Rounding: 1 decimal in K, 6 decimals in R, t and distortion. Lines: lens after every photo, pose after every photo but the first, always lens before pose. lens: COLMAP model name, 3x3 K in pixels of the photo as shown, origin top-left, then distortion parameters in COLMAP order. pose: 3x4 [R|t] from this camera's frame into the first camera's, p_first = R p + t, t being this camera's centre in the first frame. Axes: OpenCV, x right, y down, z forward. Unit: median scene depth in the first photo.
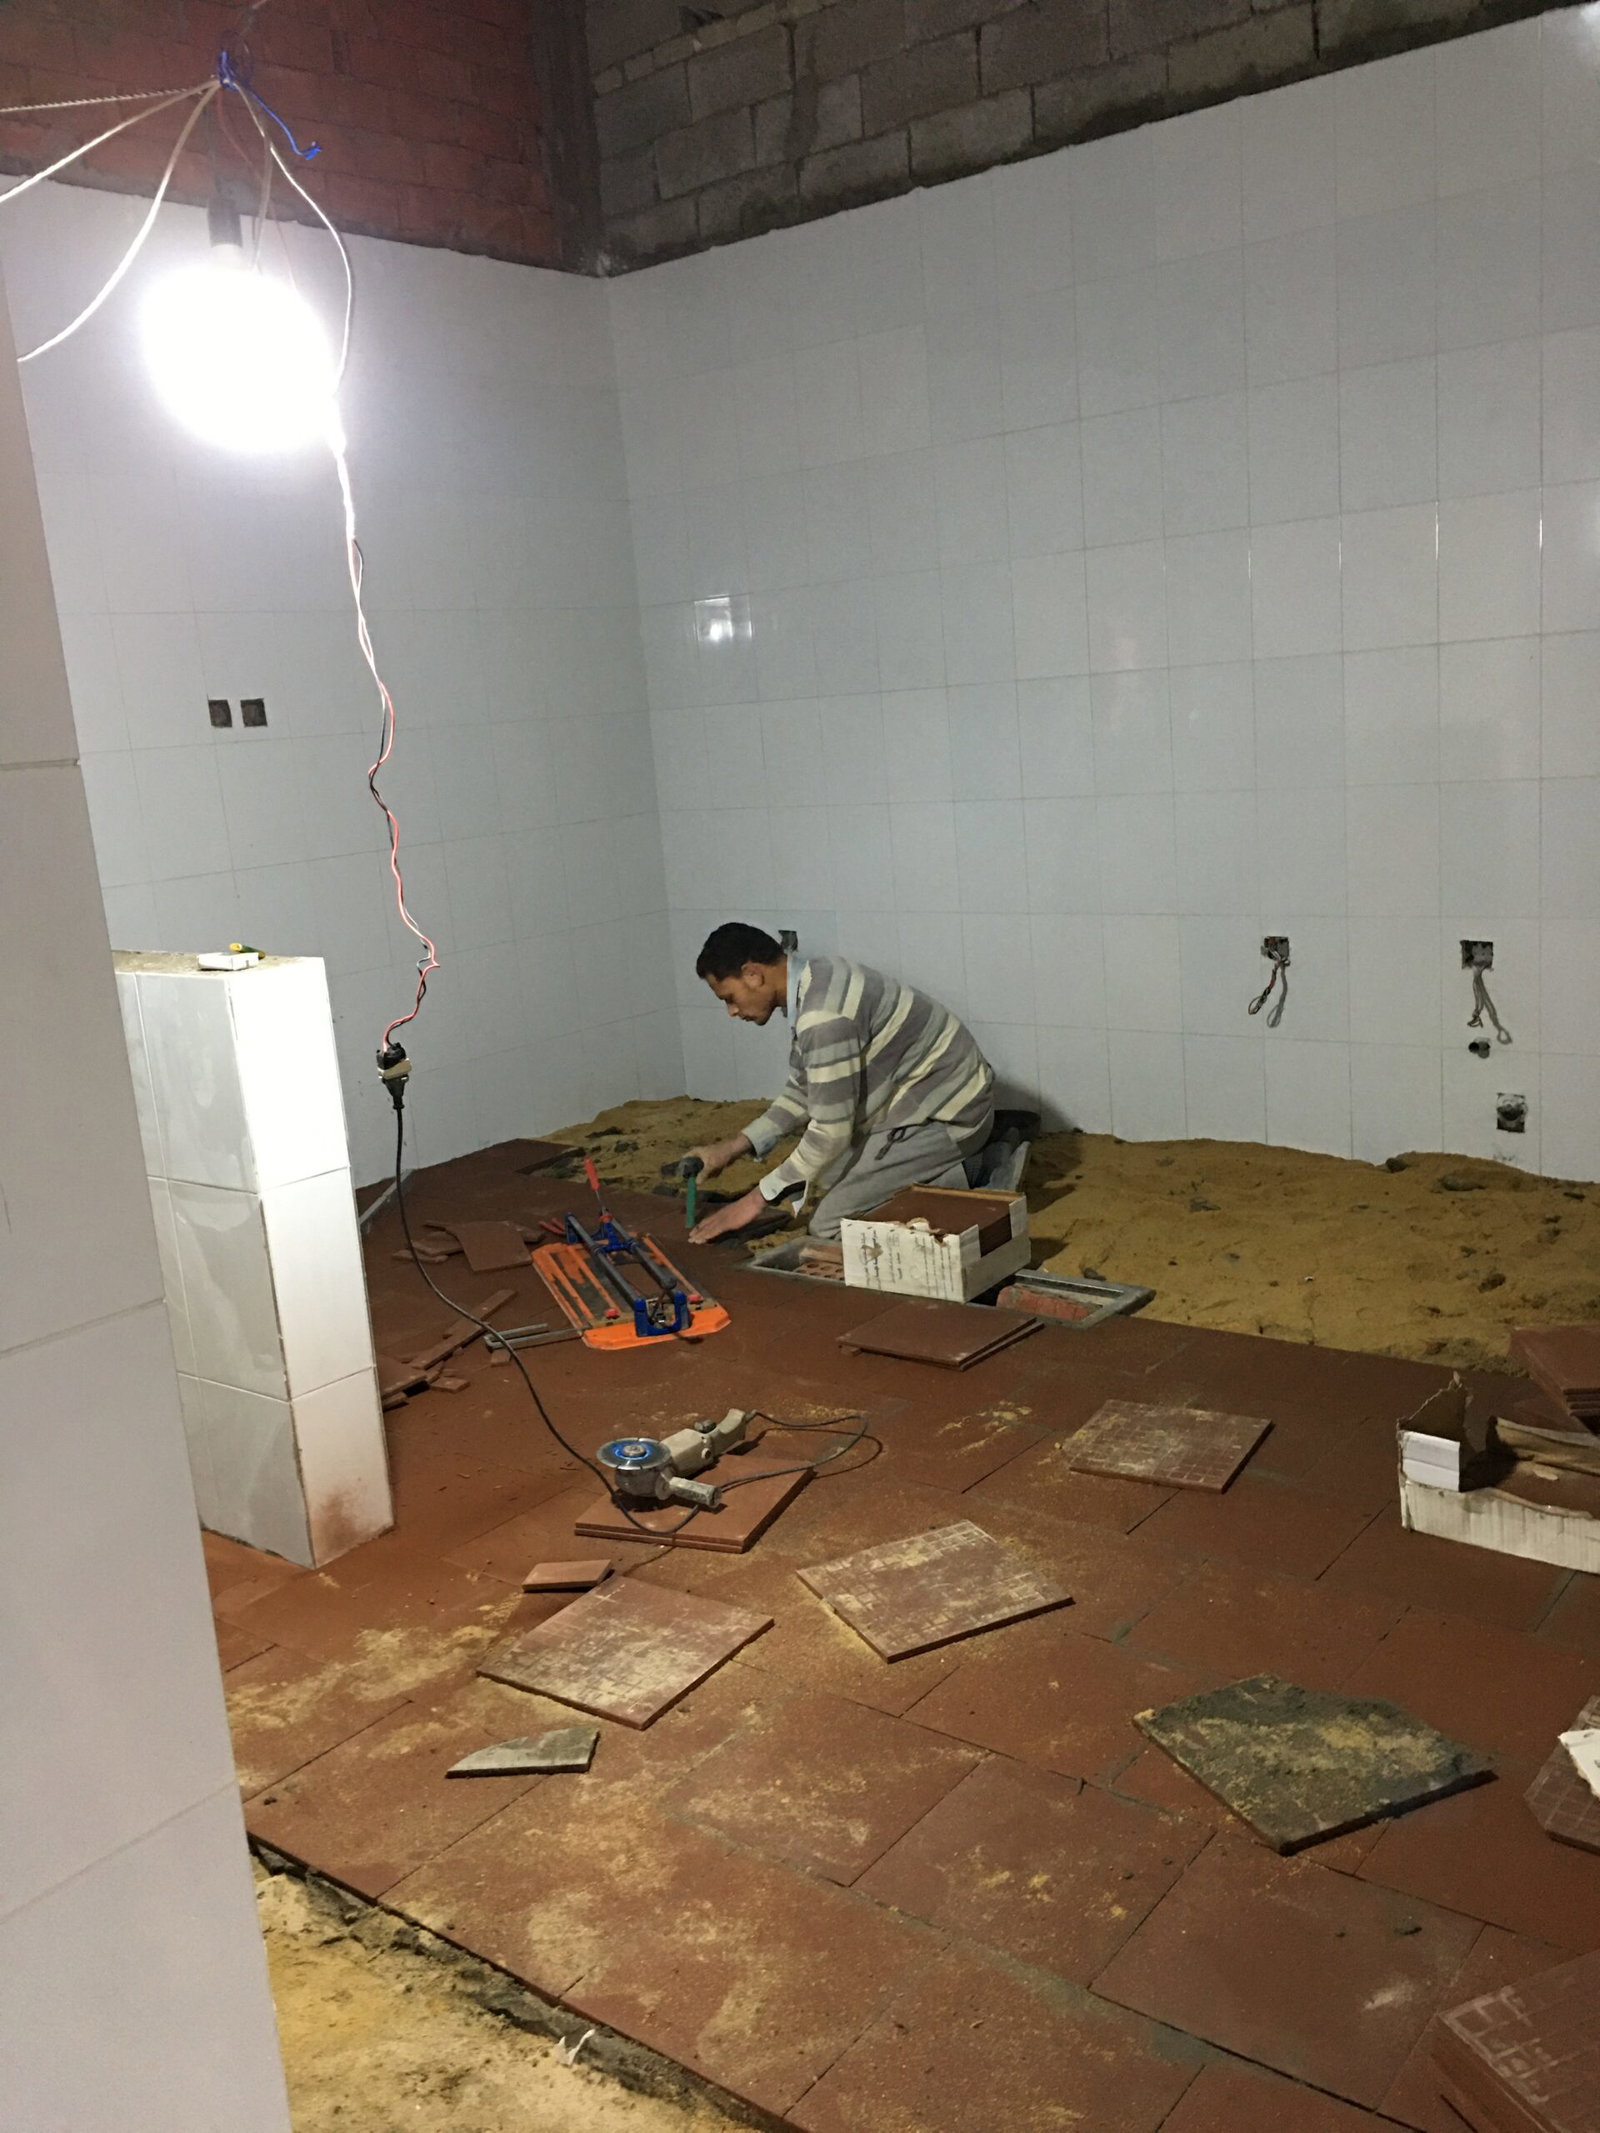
lens RADIAL K [[1837.0, 0, 800.0], [0, 1837.0, 1066.5], [0, 0, 1]] dist [0.087114, -0.120223]
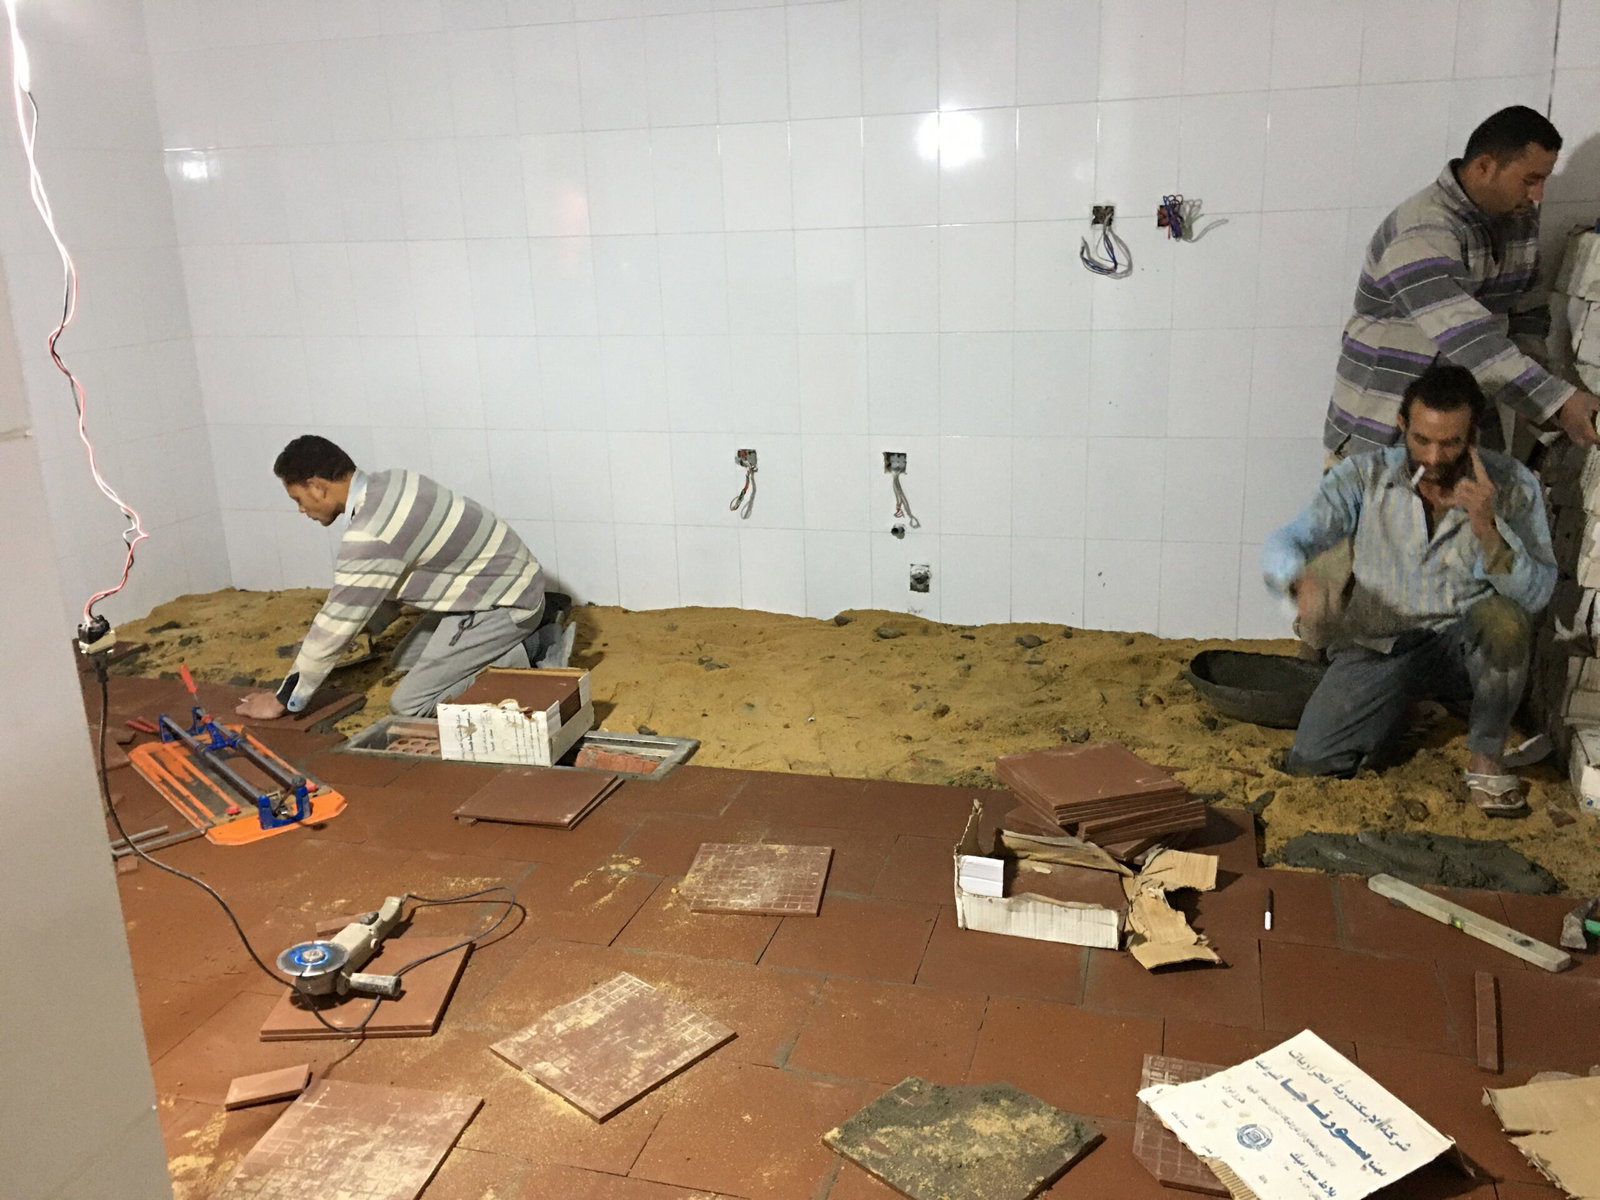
lens RADIAL K [[1377.9, 0, 800.0], [0, 1377.9, 600.0], [0, 0, 1]] dist [0.087114, -0.120223]
pose [[0.929103, -0.056249, 0.365518, -0.104529], [0.034861, 0.997285, 0.064859, -0.041116], [-0.368174, -0.047519, 0.928542, 0.130666]]
